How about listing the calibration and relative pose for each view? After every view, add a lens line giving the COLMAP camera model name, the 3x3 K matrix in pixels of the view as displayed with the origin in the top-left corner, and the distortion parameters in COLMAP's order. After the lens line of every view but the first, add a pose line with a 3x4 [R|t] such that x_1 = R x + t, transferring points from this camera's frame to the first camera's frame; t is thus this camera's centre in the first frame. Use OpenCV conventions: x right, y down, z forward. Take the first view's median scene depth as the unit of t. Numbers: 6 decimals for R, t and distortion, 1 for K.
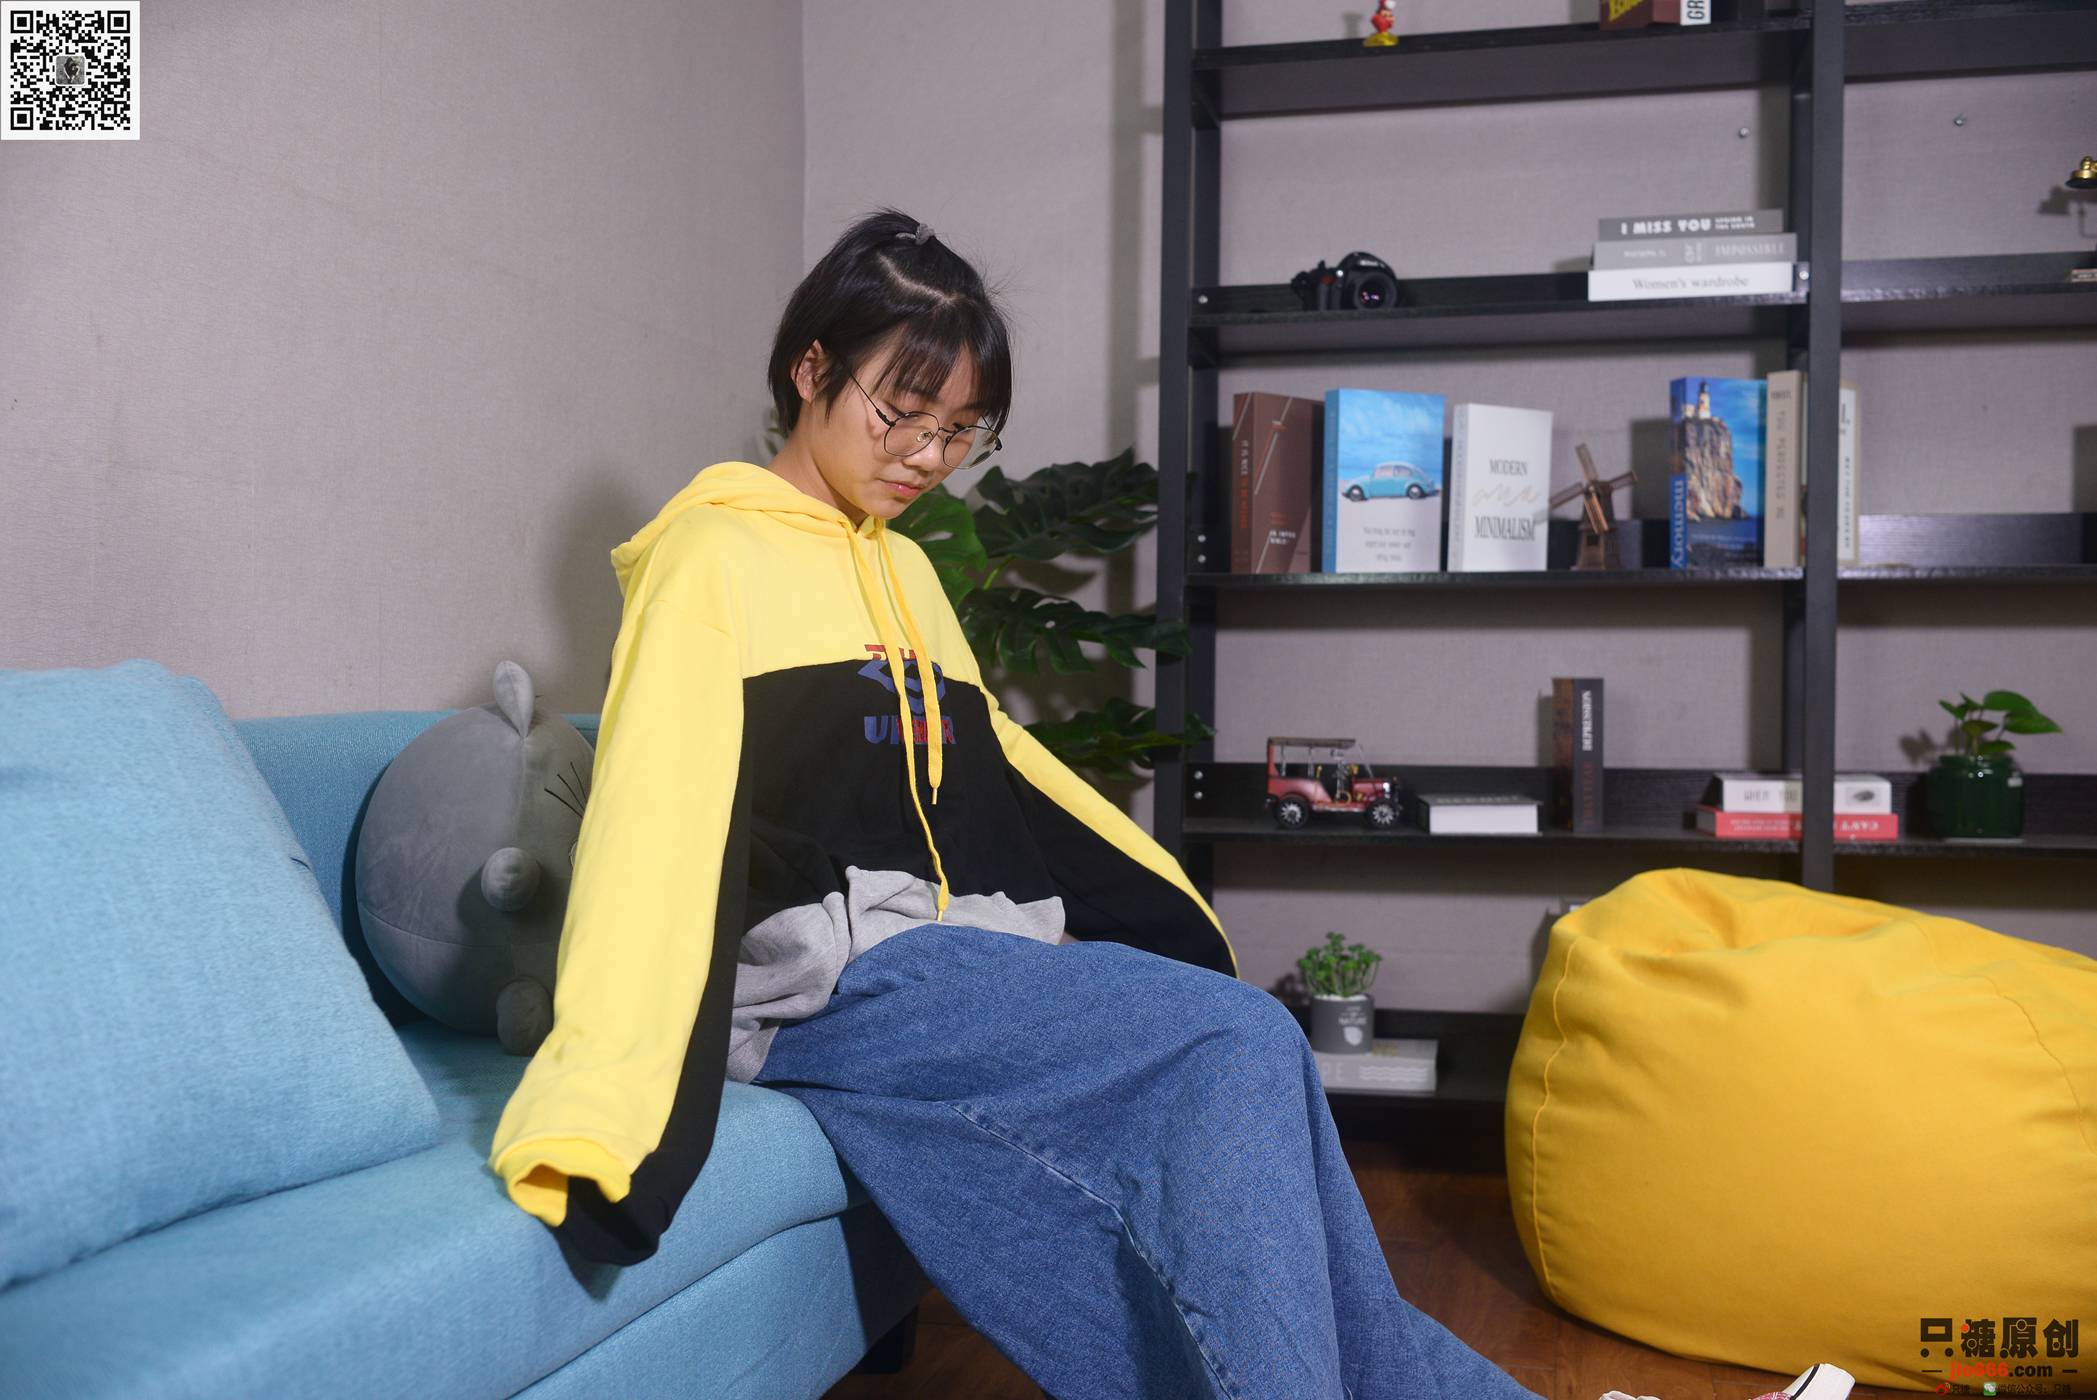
lens RADIAL K [[2113.9, 0, 1047.2], [0, 2113.9, 701.9], [0, 0, 1]] dist [-0.003253, 0.011751]
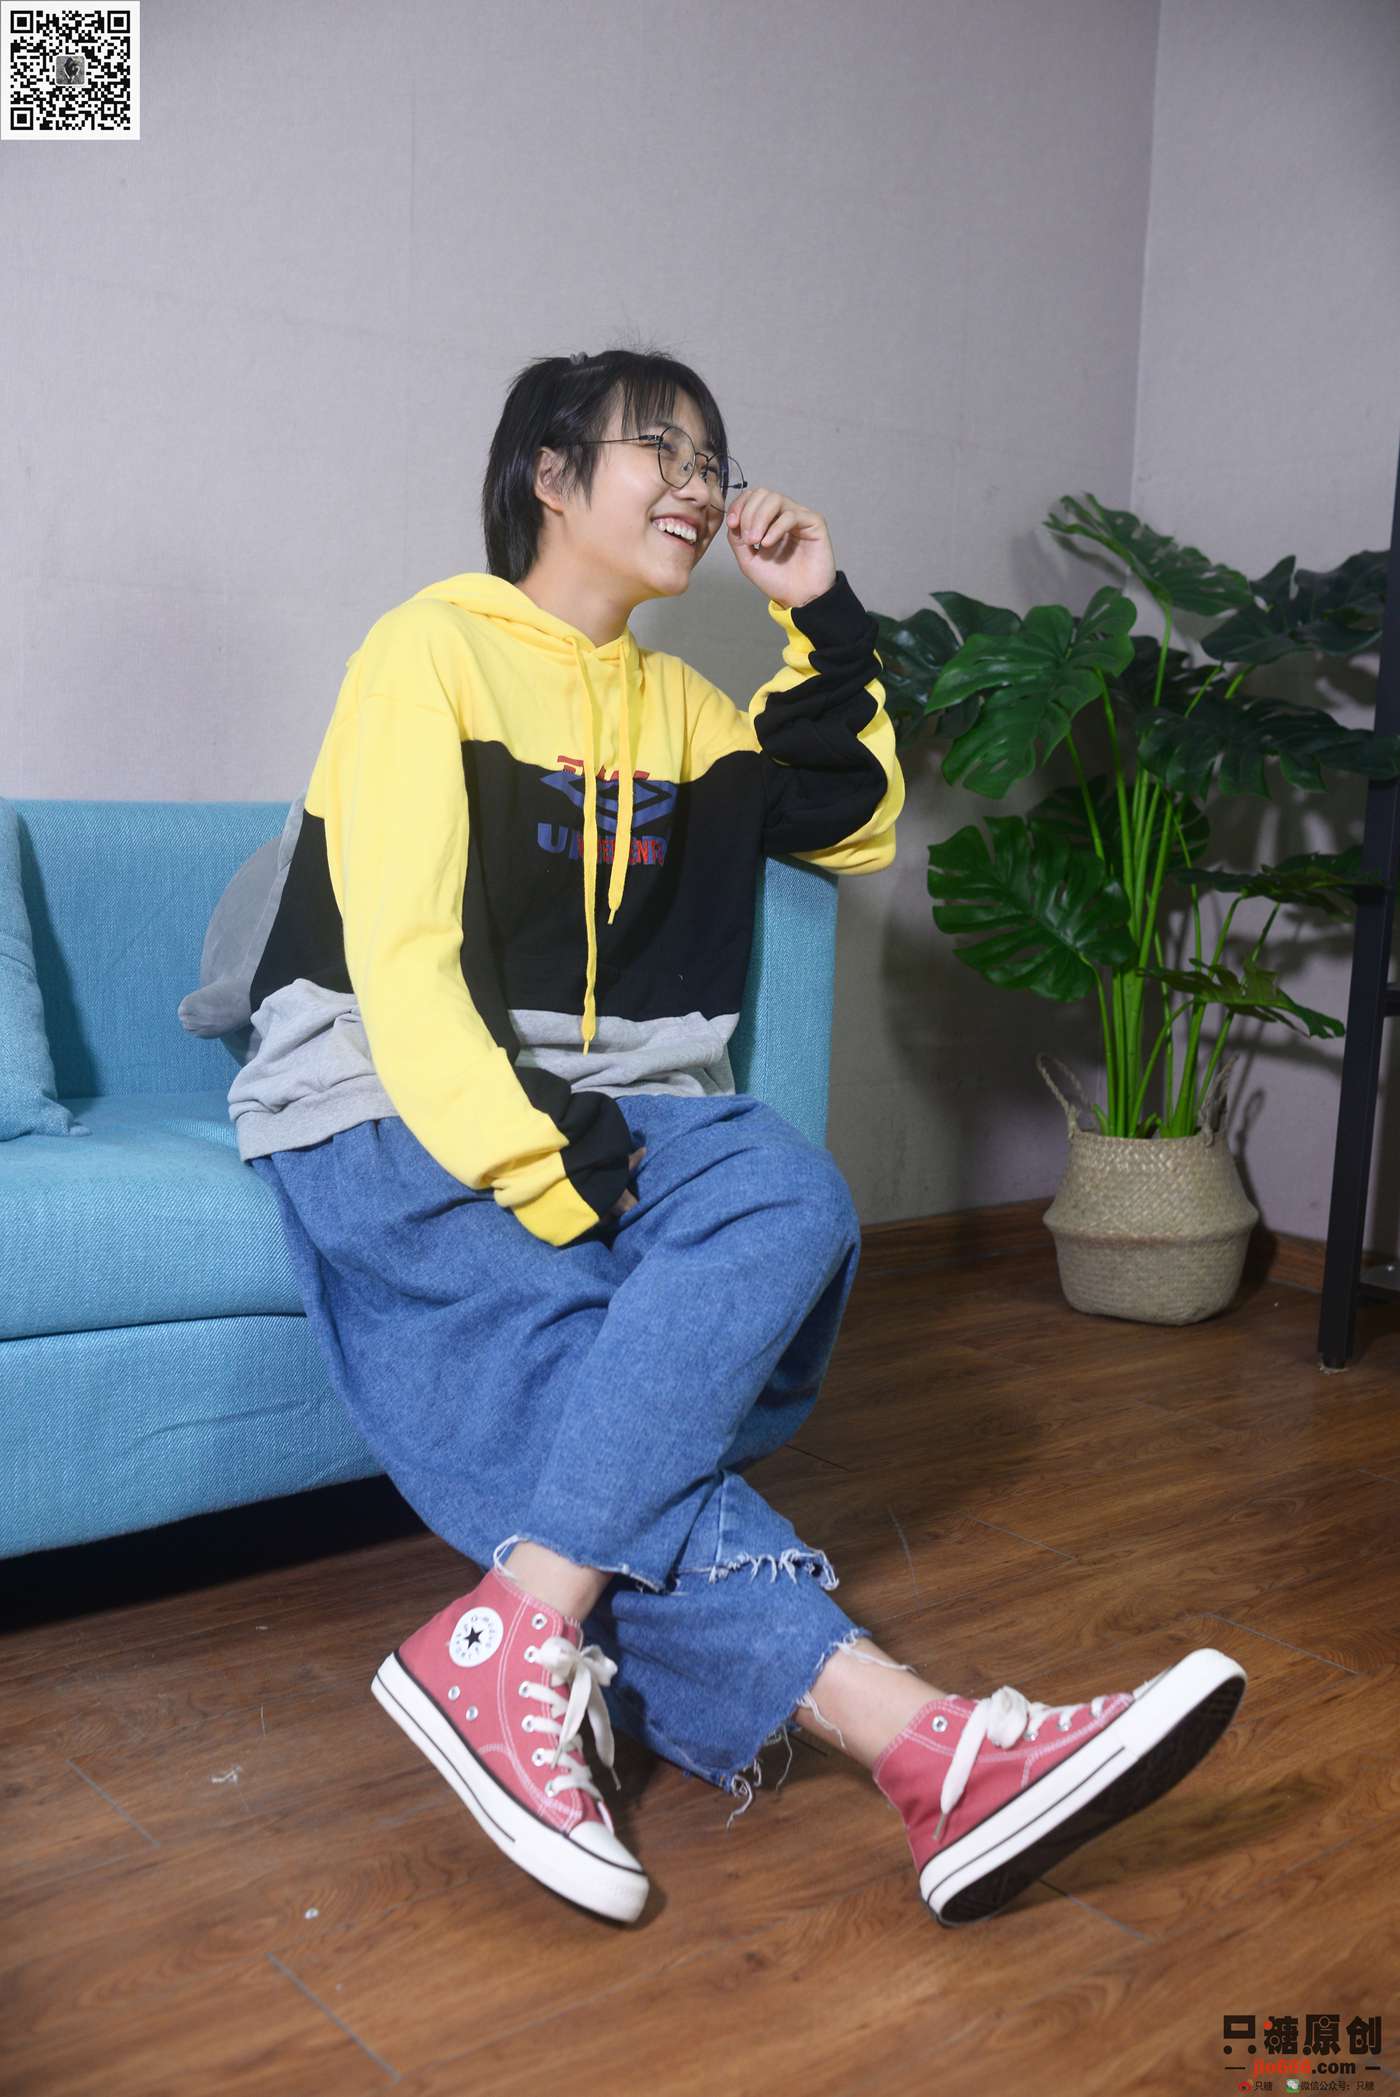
lens RADIAL K [[2113.9, 0, 700.0], [0, 2113.9, 1052.6], [0, 0, 1]] dist [-0.003253, 0.011751]
pose [[0.800884, 0.108115, -0.588979, 0.342813], [-0.041617, 0.991237, 0.125366, -0.008026], [0.597372, -0.075892, 0.798365, 0.154400]]
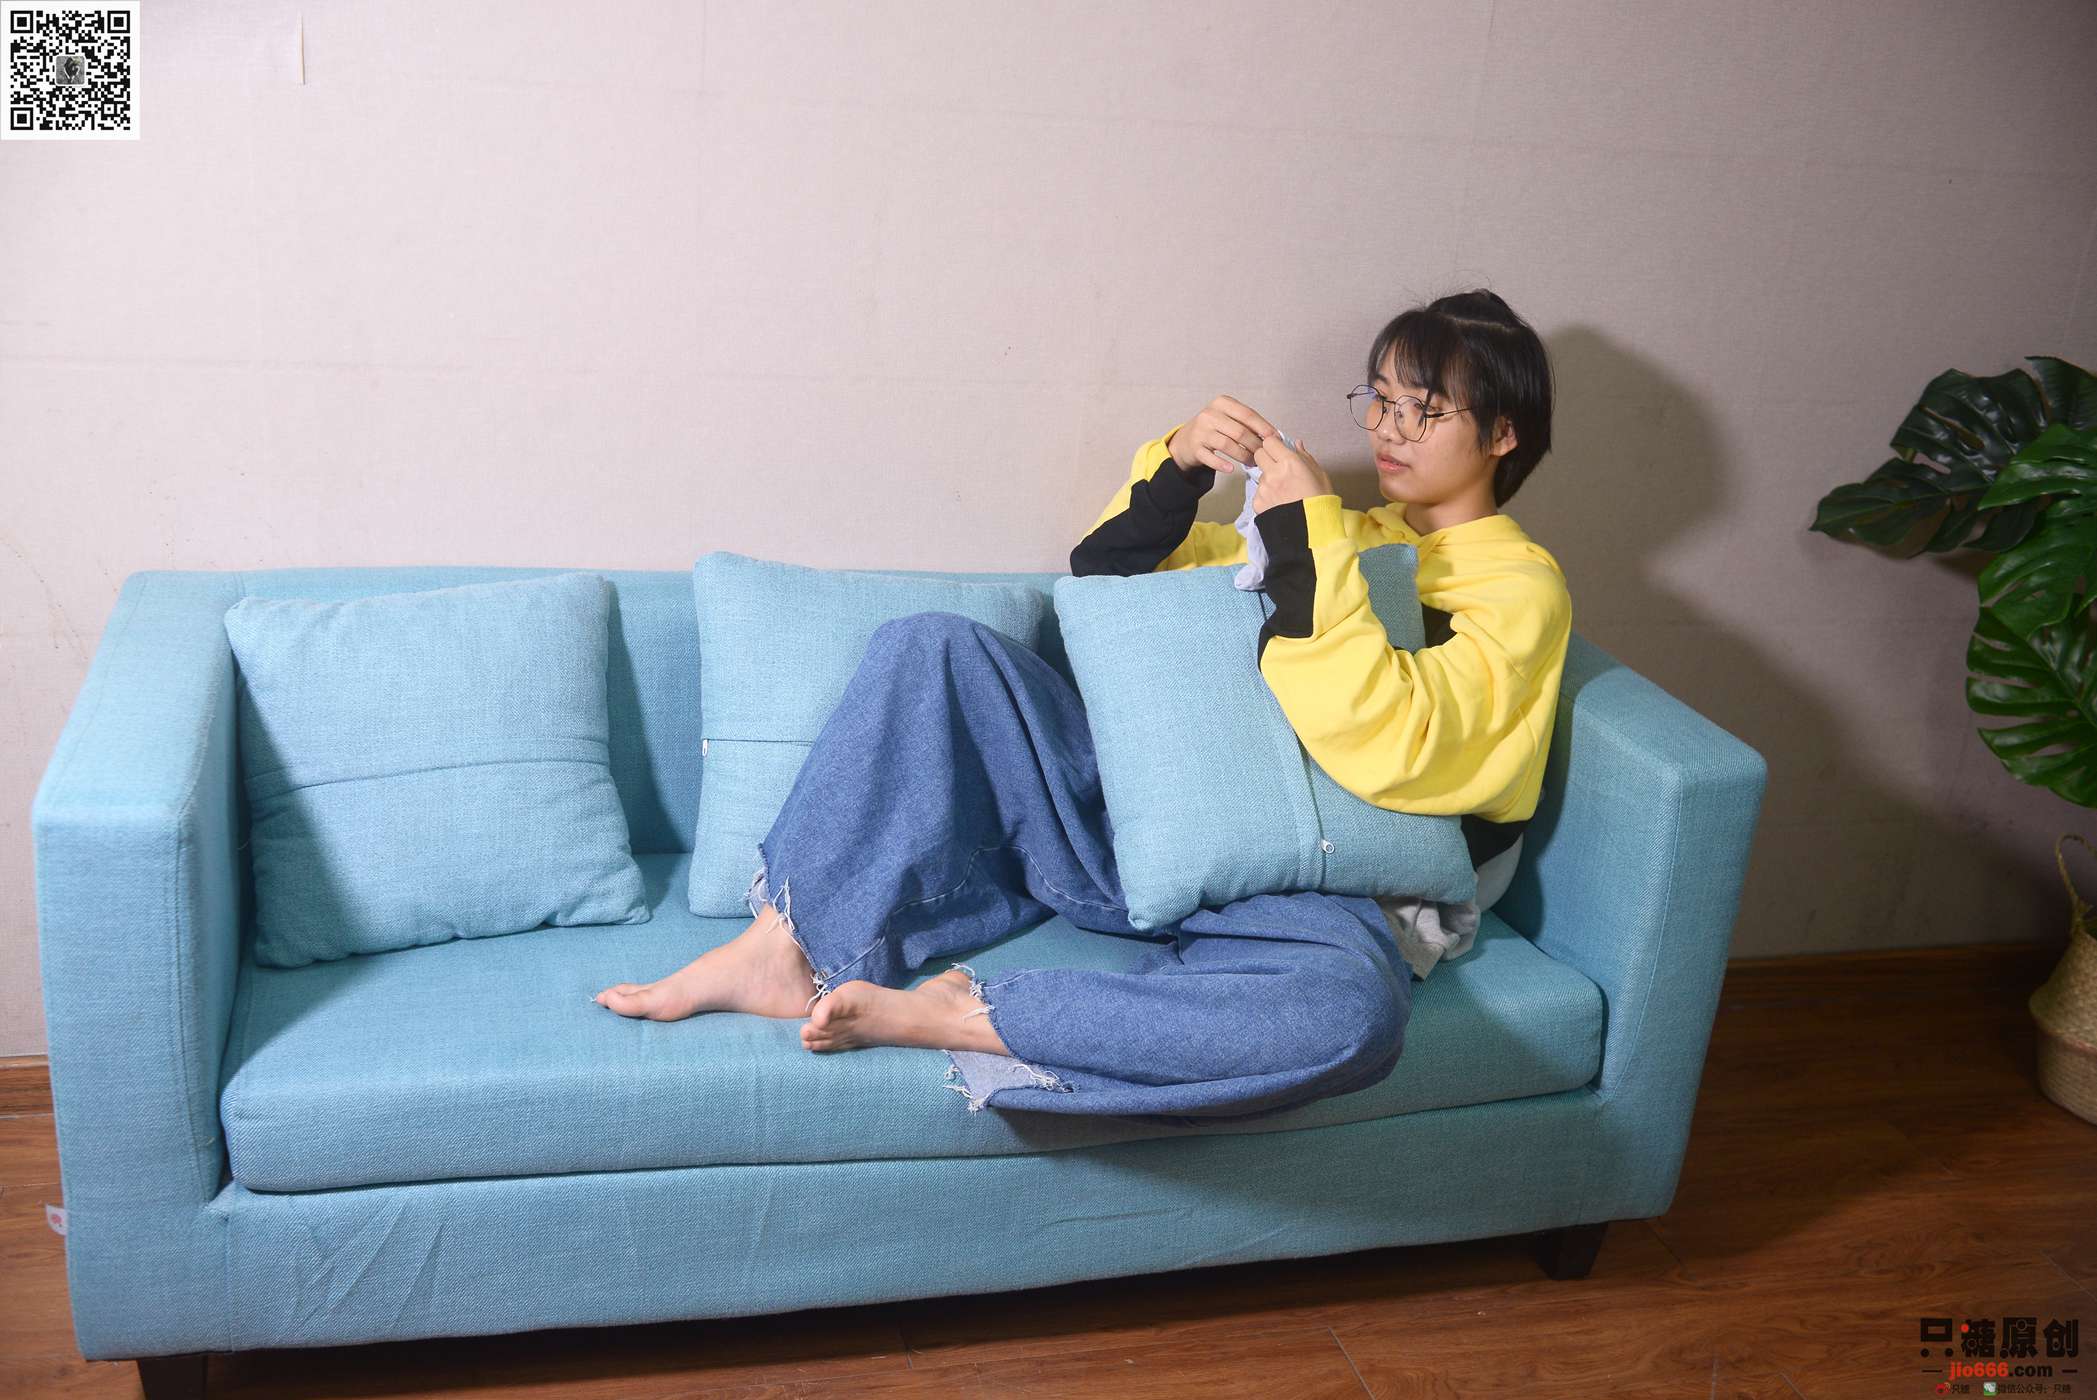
lens RADIAL K [[2117.6, 0, 1045.0], [0, 2117.6, 697.8], [0, 0, 1]] dist [-0.000148, 0.006983]
pose [[0.483352, 0.340677, -0.806418, 0.416144], [-0.087674, 0.935379, 0.342607, -0.230522], [0.871025, -0.094898, 0.481986, 0.179066]]
